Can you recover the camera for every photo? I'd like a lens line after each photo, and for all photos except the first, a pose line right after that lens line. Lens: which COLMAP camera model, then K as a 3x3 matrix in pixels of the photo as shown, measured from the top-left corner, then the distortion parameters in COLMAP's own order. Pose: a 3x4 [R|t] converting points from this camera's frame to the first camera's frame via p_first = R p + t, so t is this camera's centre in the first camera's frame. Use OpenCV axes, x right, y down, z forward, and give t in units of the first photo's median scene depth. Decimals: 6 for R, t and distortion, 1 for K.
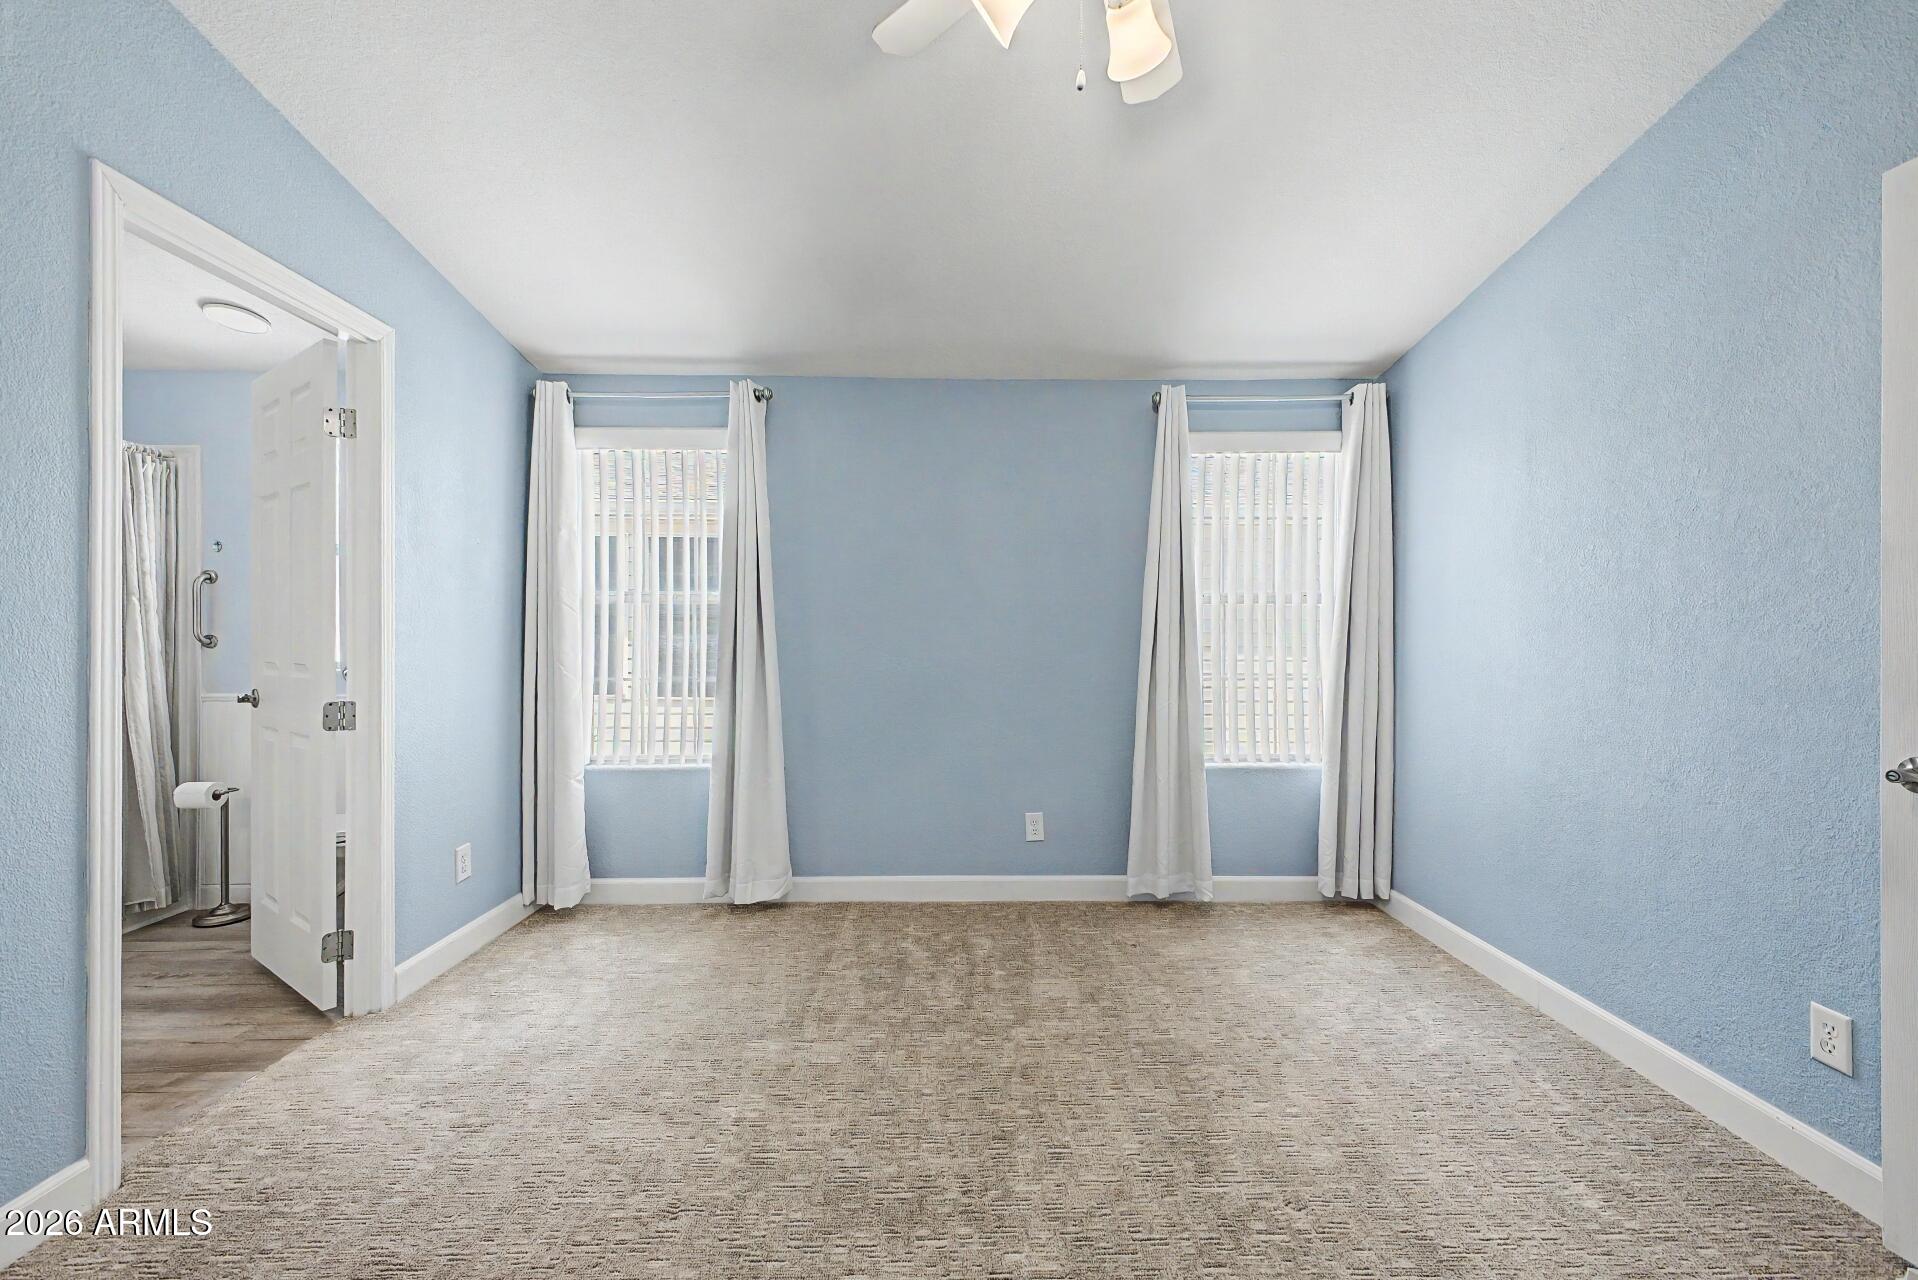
lens RADIAL K [[766.5, 0, 960.2], [0, 766.5, 628.0], [0, 0, 1]] dist [0.028403, -0.011876]
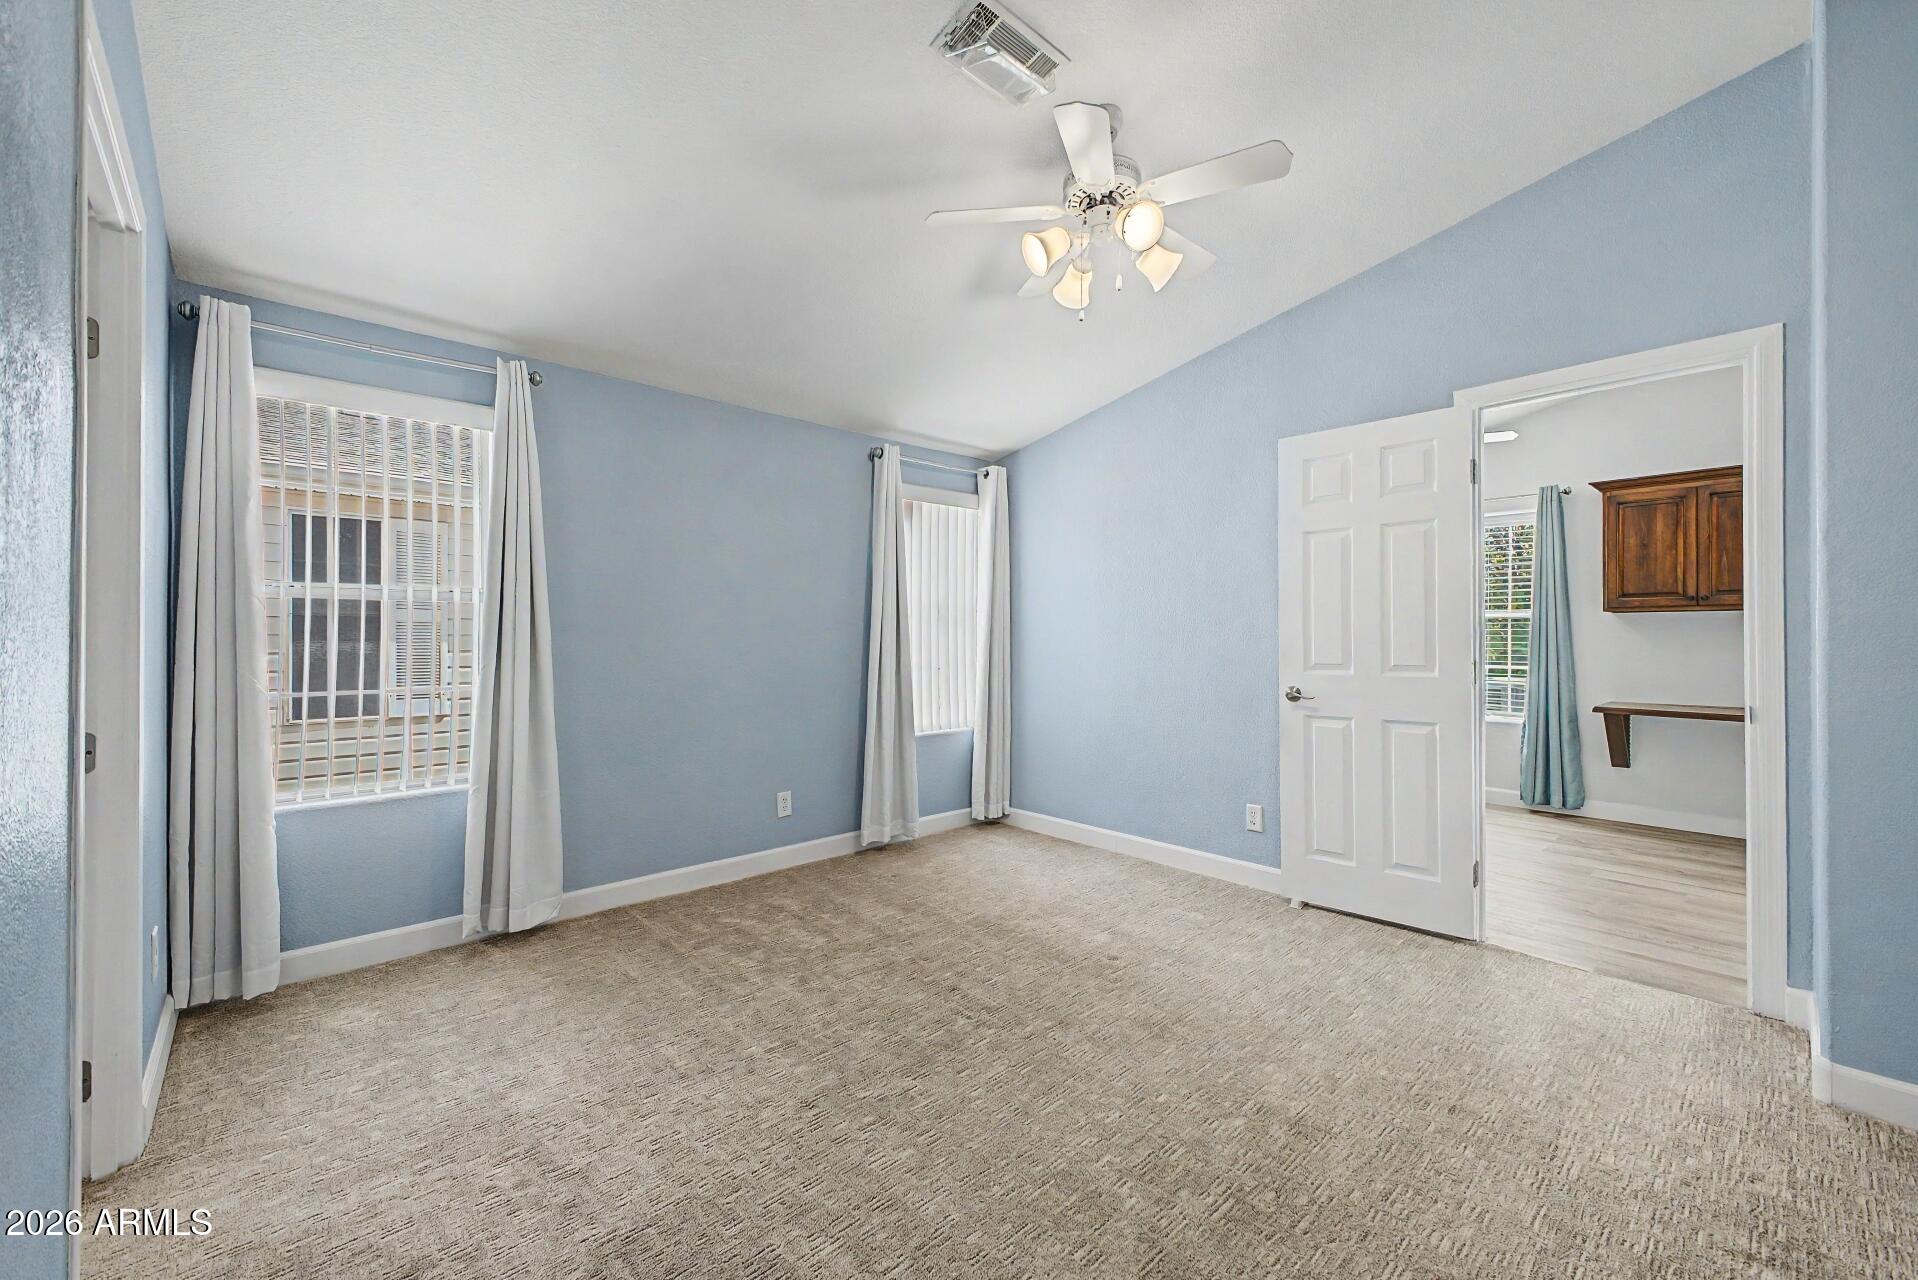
lens RADIAL K [[766.5, 0, 960.2], [0, 766.5, 628.0], [0, 0, 1]] dist [0.028403, -0.011876]
pose [[0.744607, 0.007137, 0.667464, -0.500682], [-0.002736, 0.999967, -0.007641, 0.002524], [-0.667497, 0.003863, 0.744602, -0.037753]]
